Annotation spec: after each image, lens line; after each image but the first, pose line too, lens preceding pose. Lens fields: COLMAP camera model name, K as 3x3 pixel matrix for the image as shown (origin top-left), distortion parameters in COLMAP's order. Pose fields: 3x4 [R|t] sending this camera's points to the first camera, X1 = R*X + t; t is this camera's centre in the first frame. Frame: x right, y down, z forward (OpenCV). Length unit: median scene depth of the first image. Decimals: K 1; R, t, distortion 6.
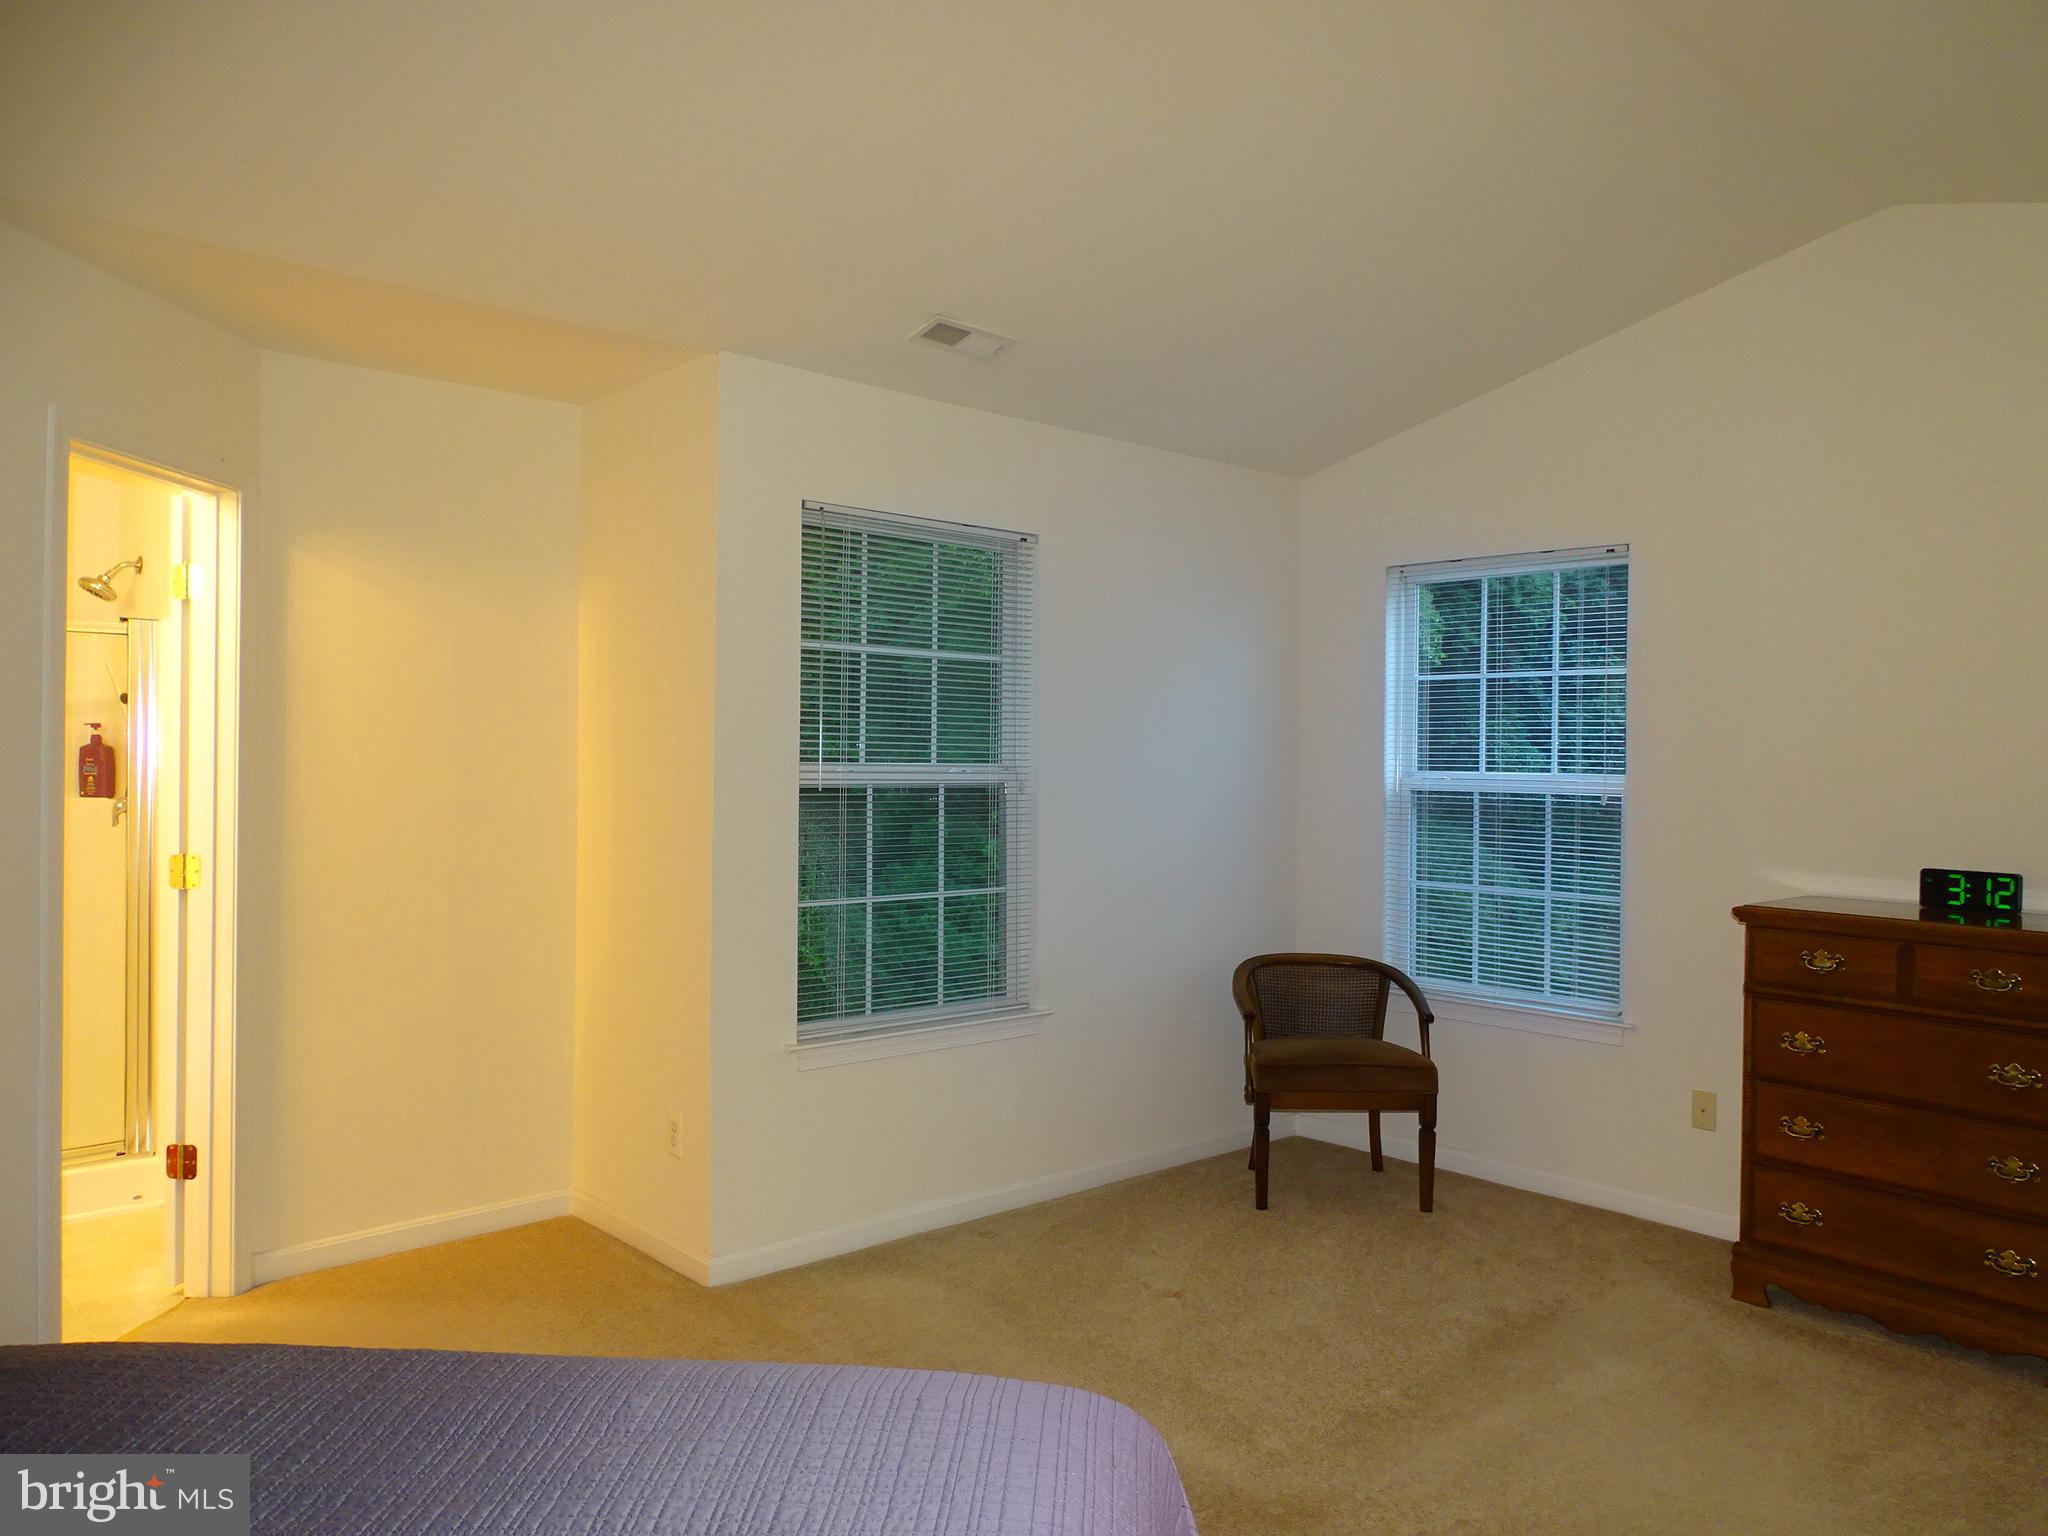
lens RADIAL K [[1426.5, 0, 1029.1], [0, 1426.5, 760.2], [0, 0, 1]] dist [0.003378, 0.001778]
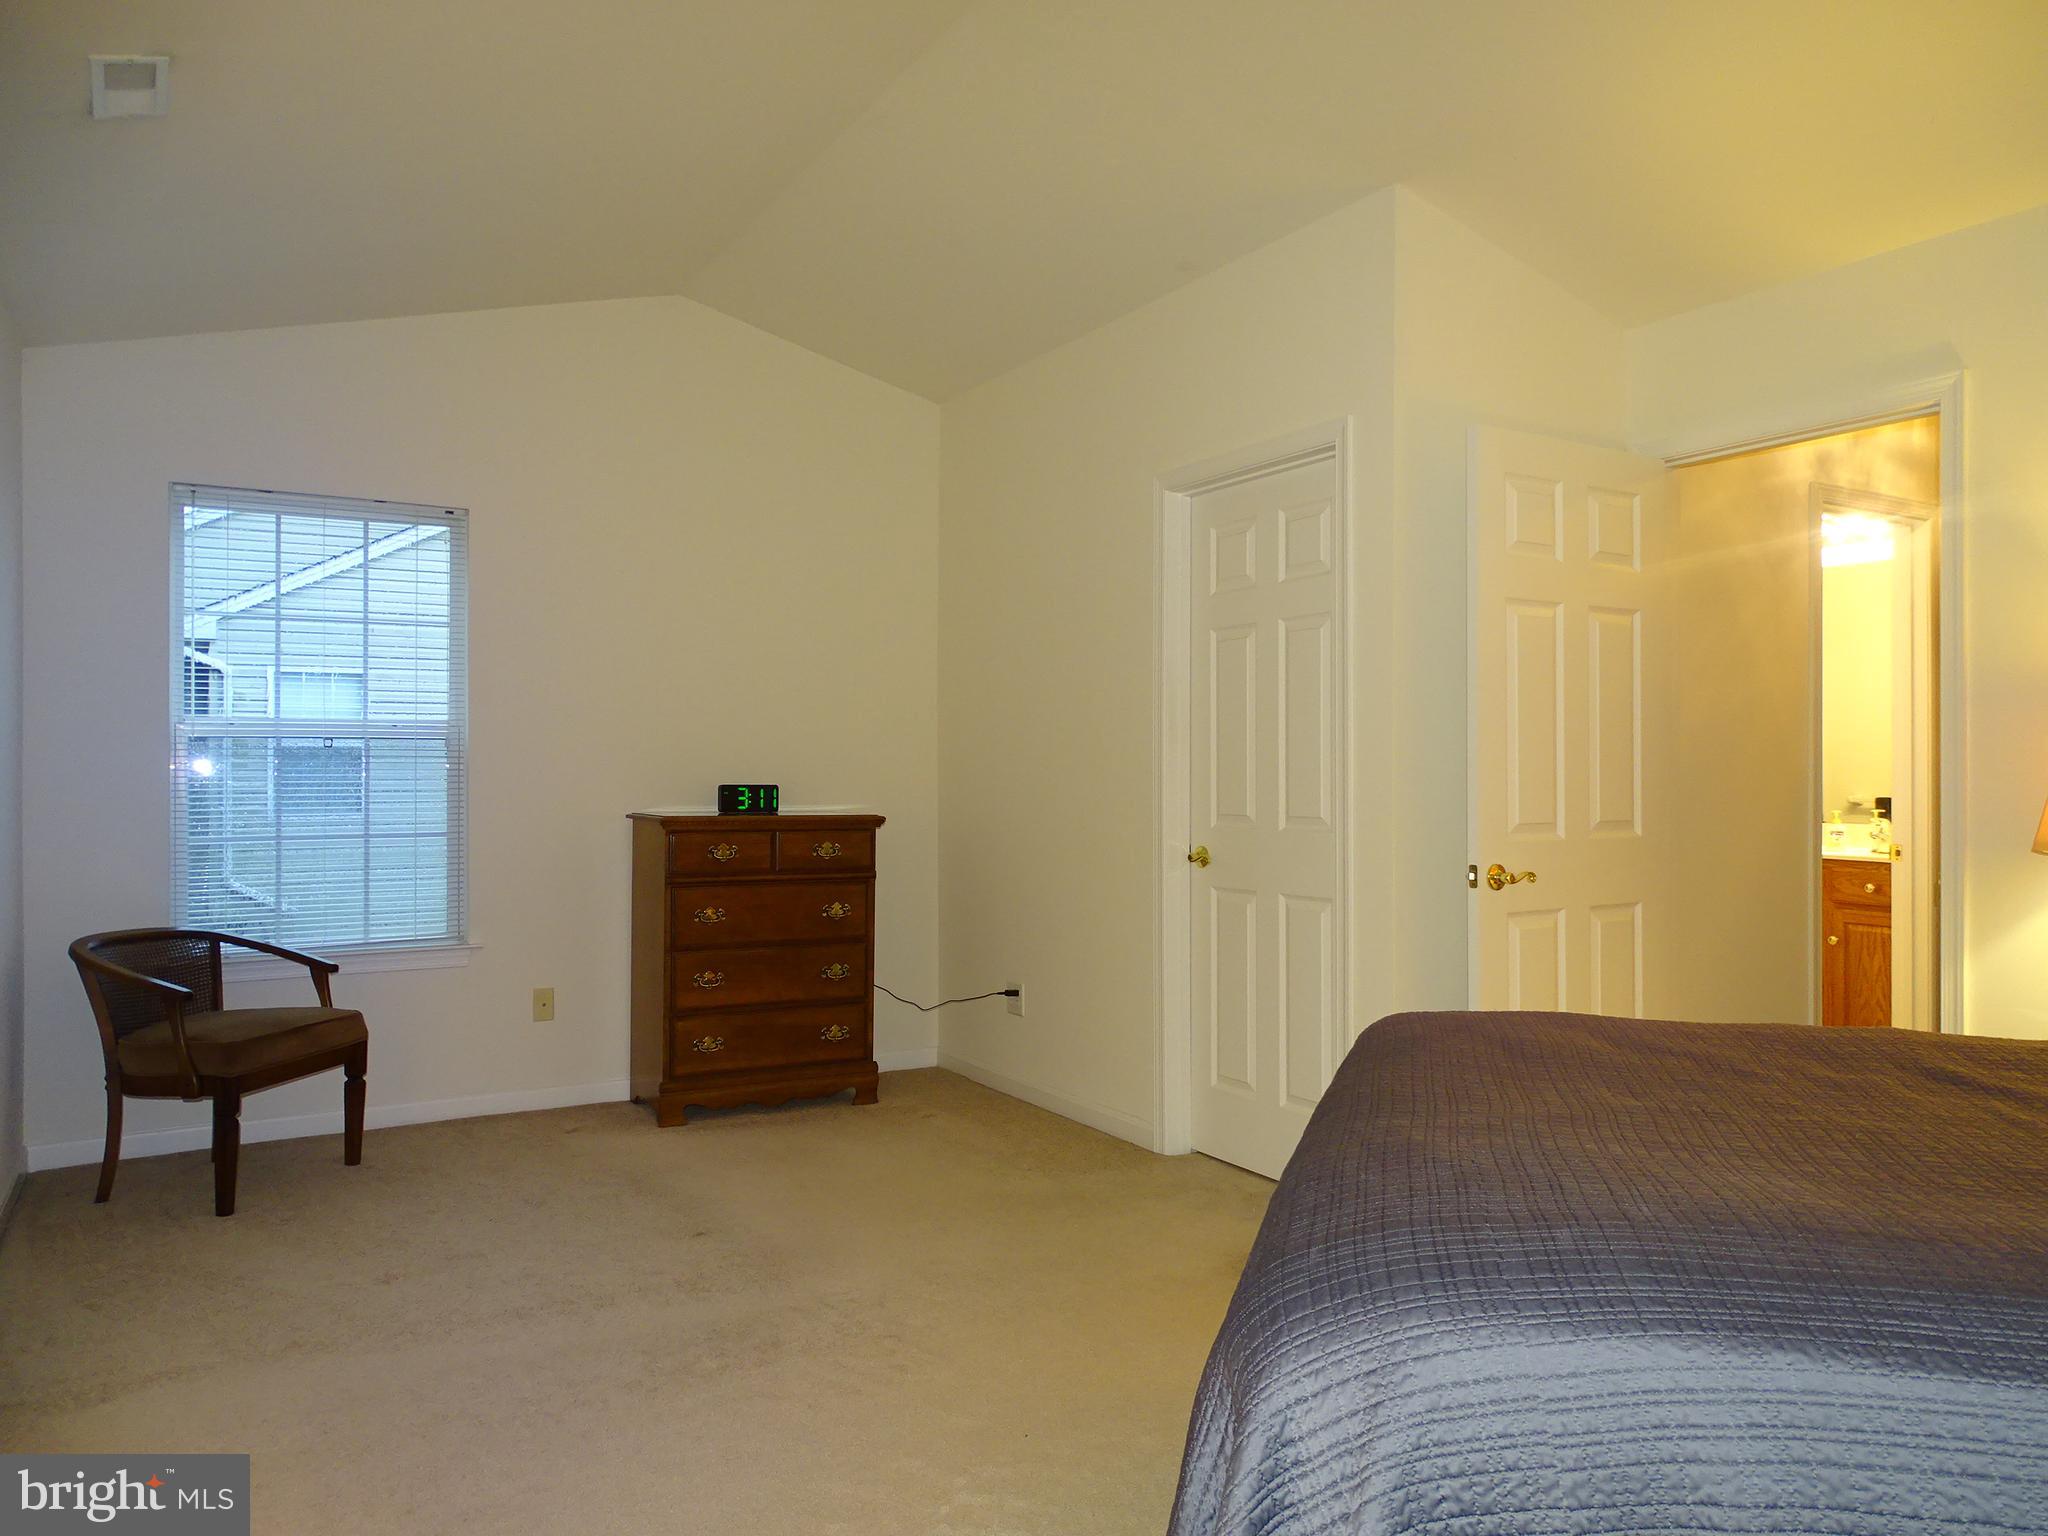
lens RADIAL K [[1426.5, 0, 1029.1], [0, 1426.5, 760.2], [0, 0, 1]] dist [0.003378, 0.001778]
pose [[0.218469, -0.003001, 0.975839, -0.675294], [0.005109, 0.999985, 0.001931, 0.051701], [-0.975831, 0.004564, 0.218481, 0.413135]]
